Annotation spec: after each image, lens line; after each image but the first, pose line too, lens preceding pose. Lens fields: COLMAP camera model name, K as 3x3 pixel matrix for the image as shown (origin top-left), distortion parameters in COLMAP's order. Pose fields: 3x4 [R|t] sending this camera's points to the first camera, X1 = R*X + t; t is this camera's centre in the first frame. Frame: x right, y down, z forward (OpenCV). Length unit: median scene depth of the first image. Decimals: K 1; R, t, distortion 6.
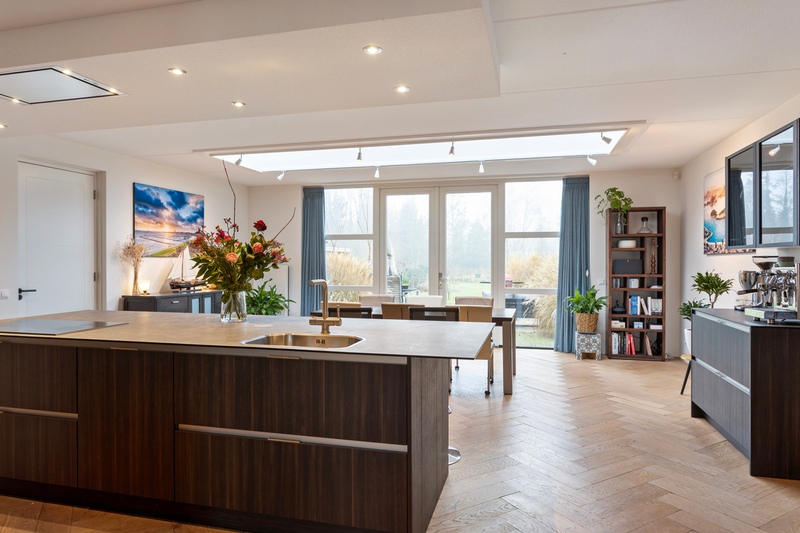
lens RADIAL K [[513.5, 0, 391.2], [0, 513.5, 263.8], [0, 0, 1]] dist [-0.001522, 0.001482]
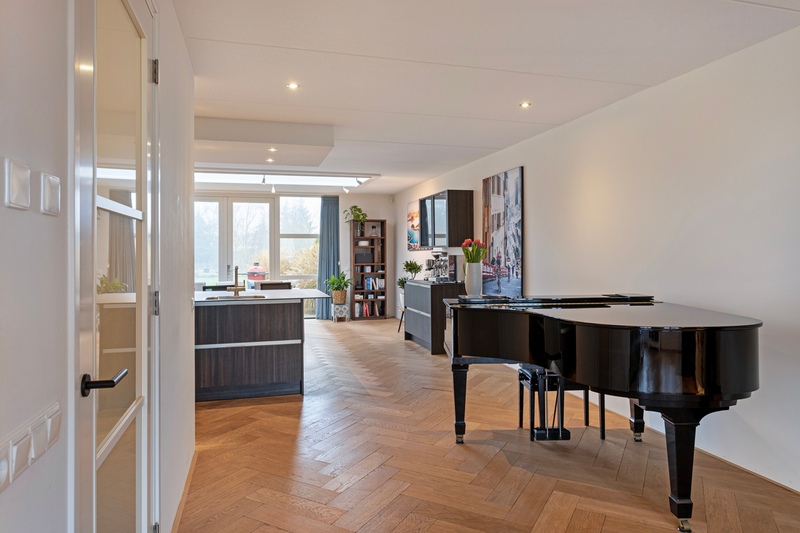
lens RADIAL K [[513.5, 0, 391.2], [0, 513.5, 263.8], [0, 0, 1]] dist [-0.001522, 0.001482]
pose [[0.862086, -0.014957, 0.506541, -0.236908], [0.009487, 0.999866, 0.013377, 0.001960], [-0.506673, -0.006727, 0.862112, -0.343757]]
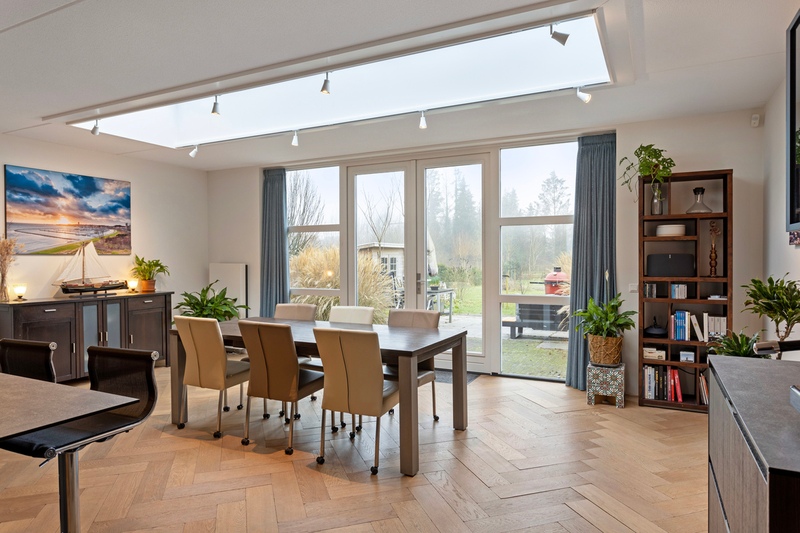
lens RADIAL K [[509.9, 0, 386.8], [0, 509.9, 265.4], [0, 0, 1]] dist [0.003068, 0.000829]
pose [[0.977934, -0.001520, -0.208910, 0.247337], [0.003694, 0.999943, 0.010016, -0.002361], [0.208883, -0.010567, 0.977884, 0.298138]]
